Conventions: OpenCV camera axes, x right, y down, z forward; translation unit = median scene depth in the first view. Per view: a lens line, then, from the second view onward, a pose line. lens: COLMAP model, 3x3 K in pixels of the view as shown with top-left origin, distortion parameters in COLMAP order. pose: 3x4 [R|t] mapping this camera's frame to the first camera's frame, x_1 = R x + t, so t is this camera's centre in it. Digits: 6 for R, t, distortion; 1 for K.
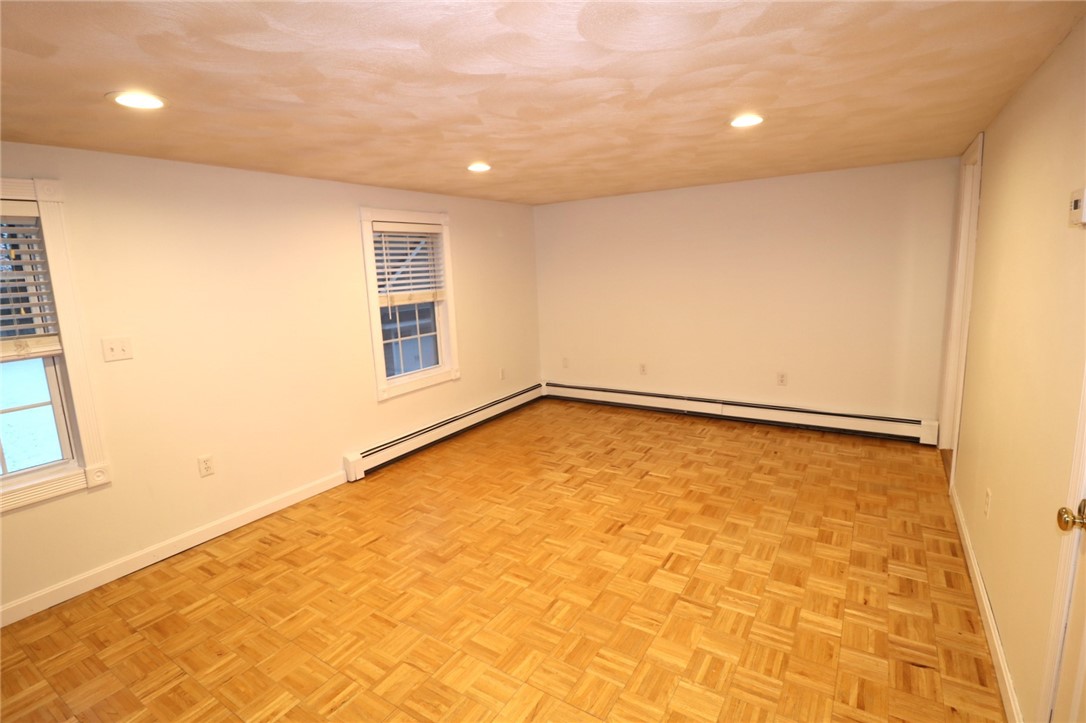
lens RADIAL K [[523.2, 0, 541.3], [0, 523.2, 354.0], [0, 0, 1]] dist [-0.008799, -0.006521]
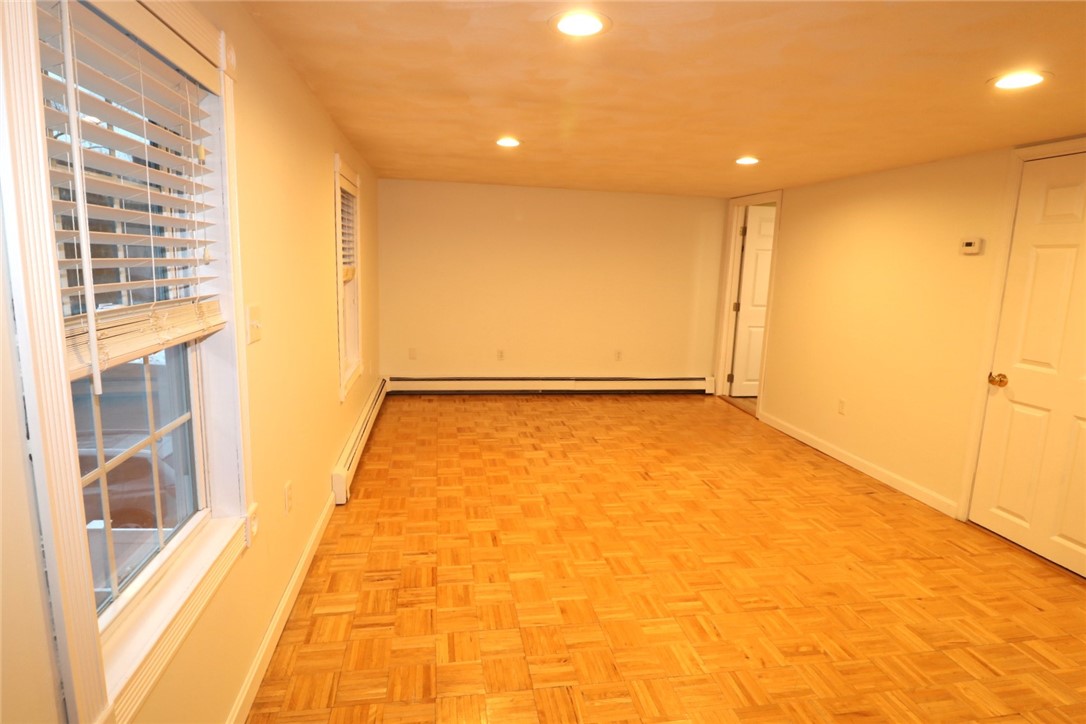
lens RADIAL K [[565.0, 0, 540.7], [0, 565.0, 359.4], [0, 0, 1]] dist [-0.001939, 0.000621]
pose [[0.732245, -0.050729, 0.679149, -0.761225], [0.047642, 0.998594, 0.023223, 0.022434], [-0.679373, 0.015351, 0.733632, 0.181359]]
